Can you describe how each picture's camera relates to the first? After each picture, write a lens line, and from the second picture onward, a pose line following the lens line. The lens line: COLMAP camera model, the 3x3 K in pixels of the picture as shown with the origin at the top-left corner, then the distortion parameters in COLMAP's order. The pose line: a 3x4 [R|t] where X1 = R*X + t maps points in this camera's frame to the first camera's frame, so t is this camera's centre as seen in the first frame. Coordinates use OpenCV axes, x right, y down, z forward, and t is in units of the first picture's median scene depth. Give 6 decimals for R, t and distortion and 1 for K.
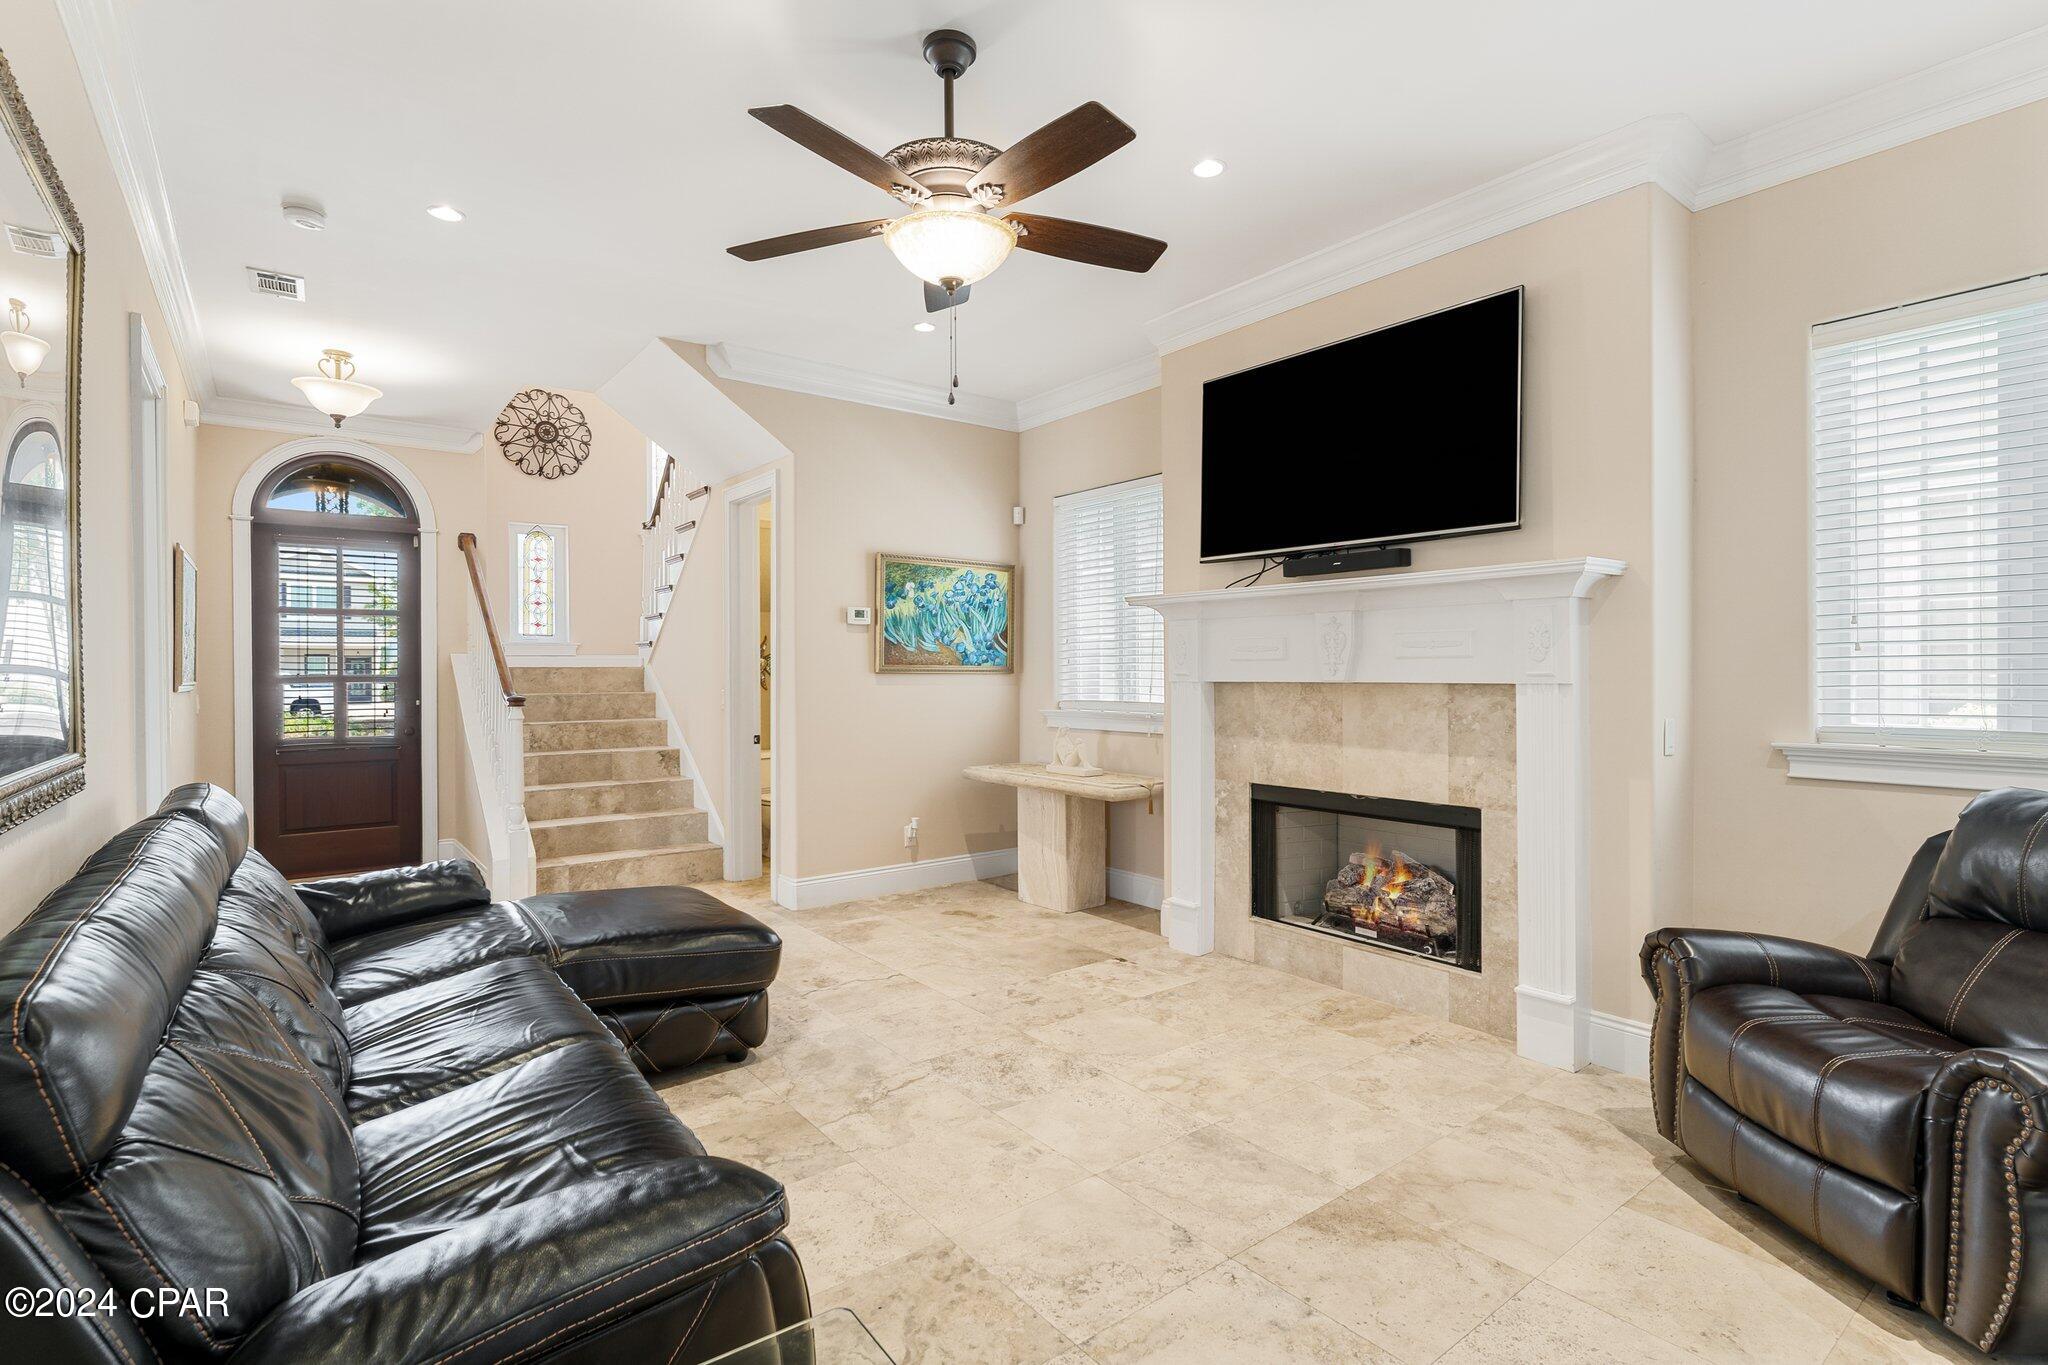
lens RADIAL K [[965.2, 0, 1022.8], [0, 965.2, 679.3], [0, 0, 1]] dist [-0.001764, -0.000327]
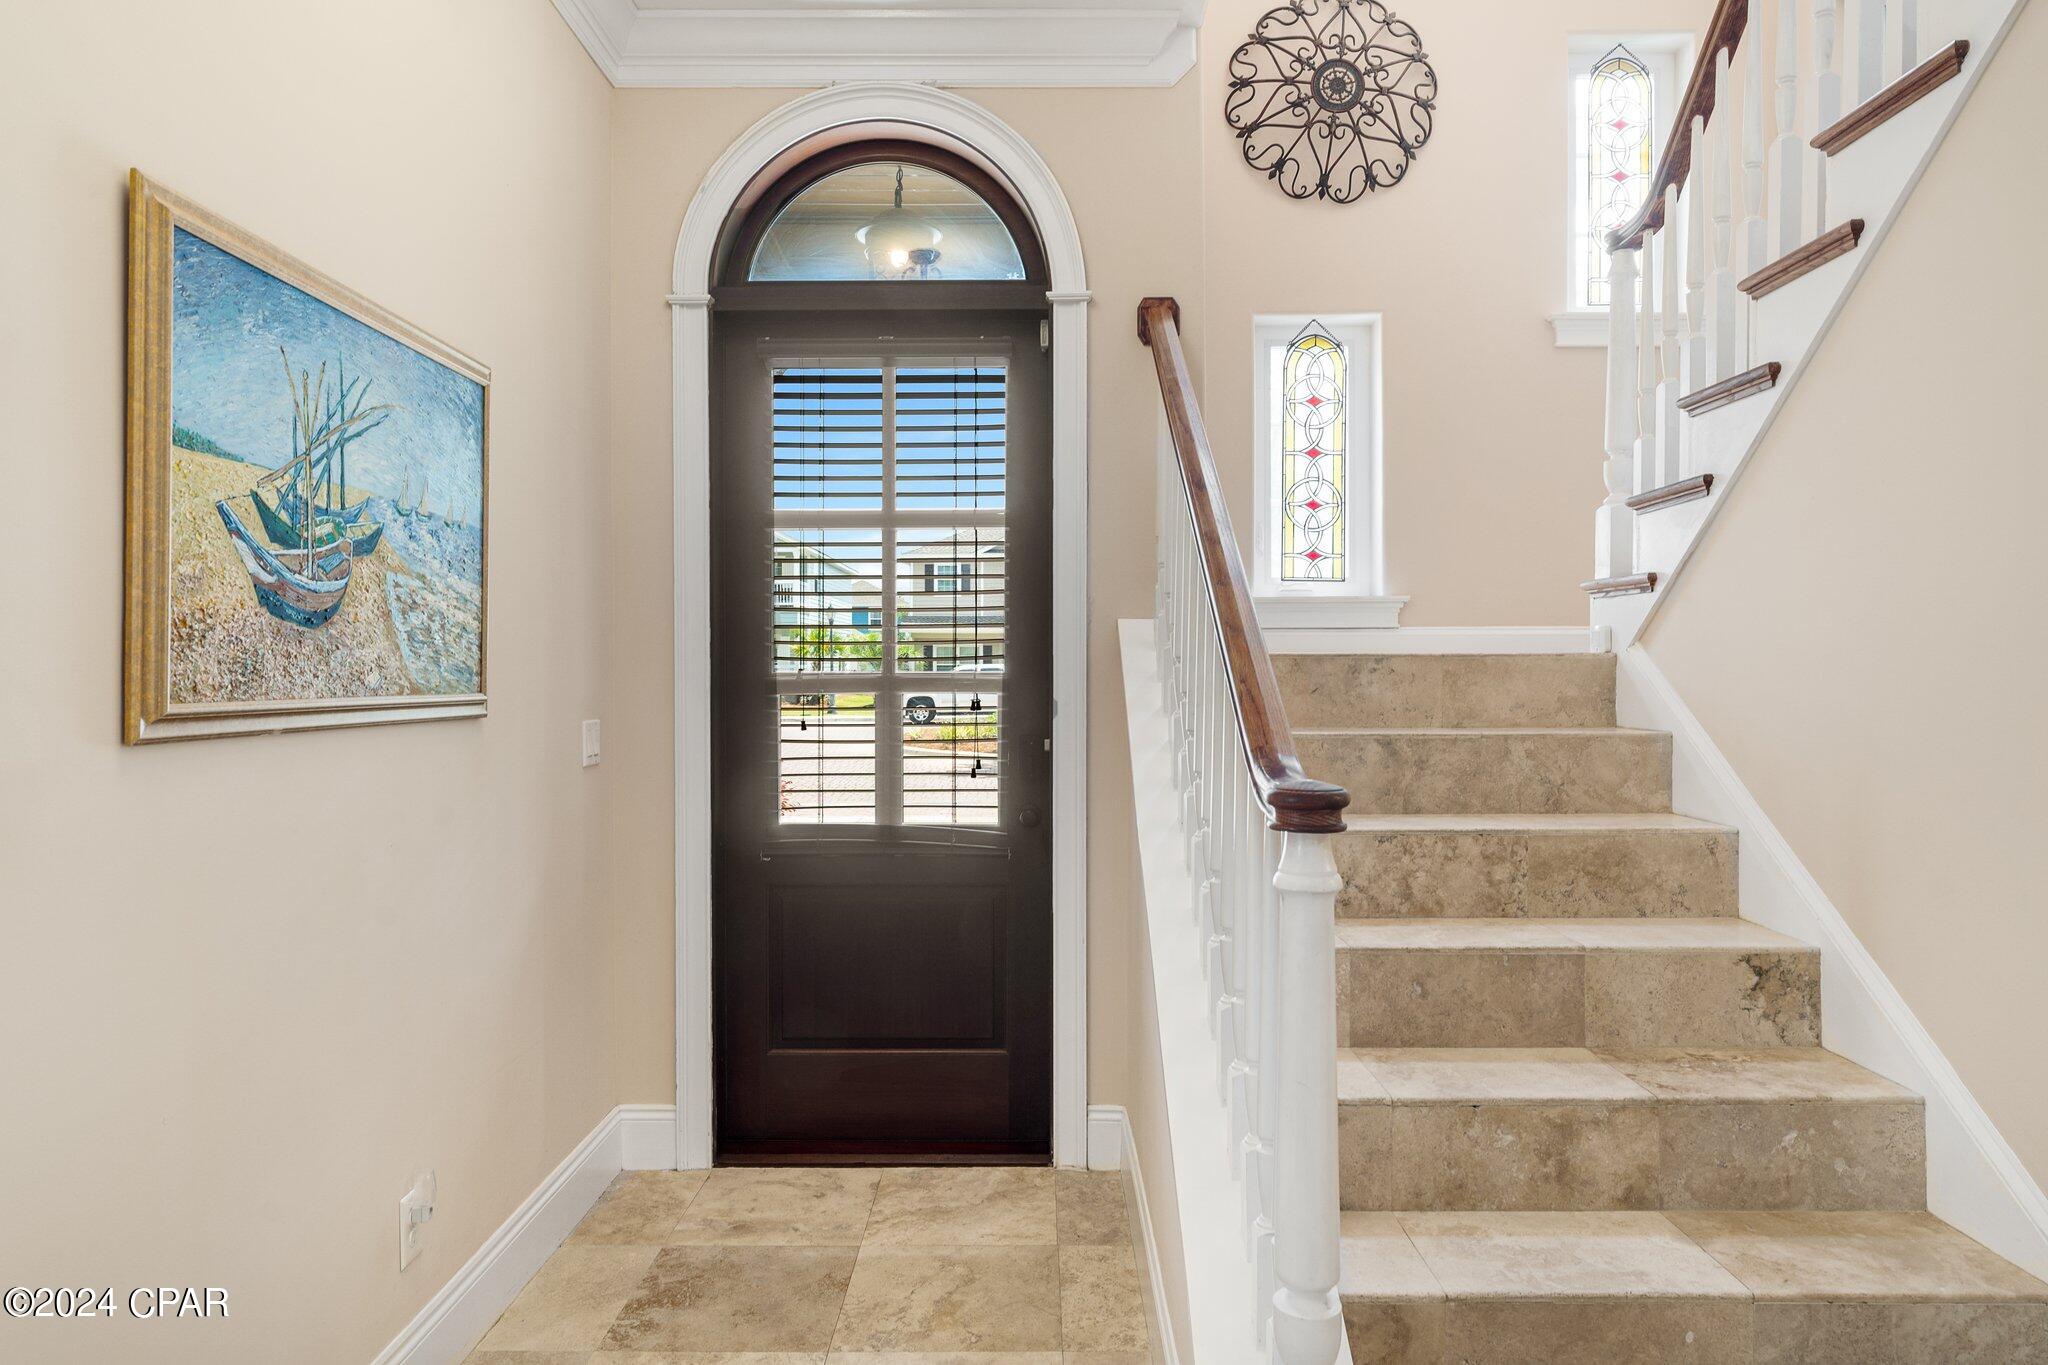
lens RADIAL K [[1236.6, 0, 1029.4], [0, 1236.6, 671.8], [0, 0, 1]] dist [-0.002229, 0.000606]
pose [[0.791604, 0.004315, -0.611019, -0.419848], [-0.005864, 0.999983, -0.000536, -0.006954], [0.611006, 0.004008, 0.791616, 0.769818]]
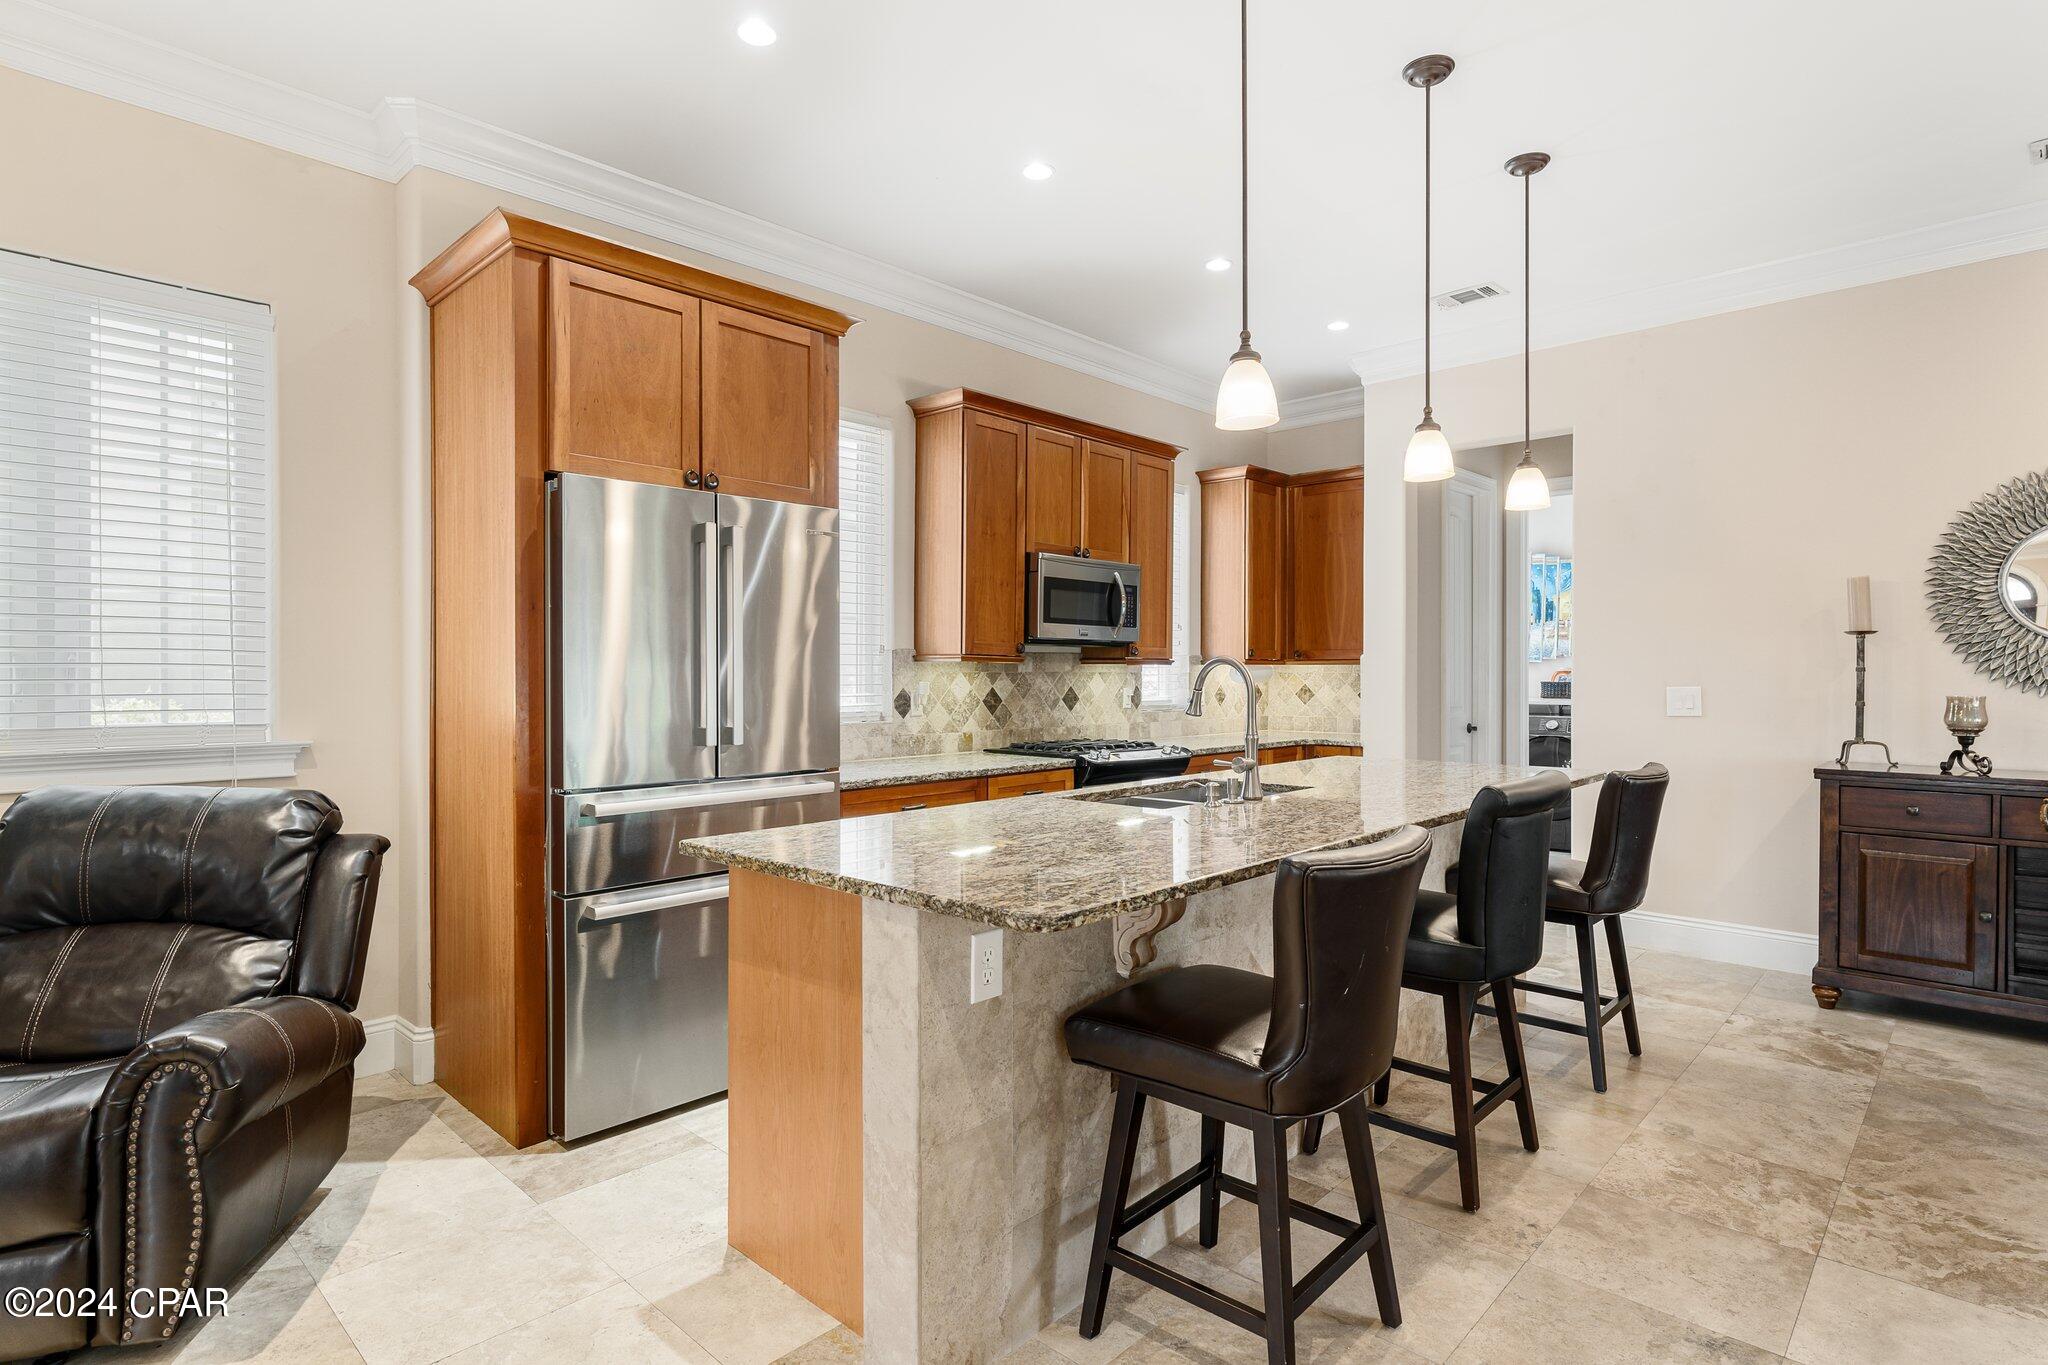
lens RADIAL K [[1042.4, 0, 1024.0], [0, 1042.4, 682.5], [0, 0, 1]] dist [-0.003515, 0.000259]
pose [[-0.153731, -0.004196, 0.988104, -0.071632], [0.009847, 0.999935, 0.005778, 0.006652], [-0.988064, 0.010618, -0.153679, 0.098553]]
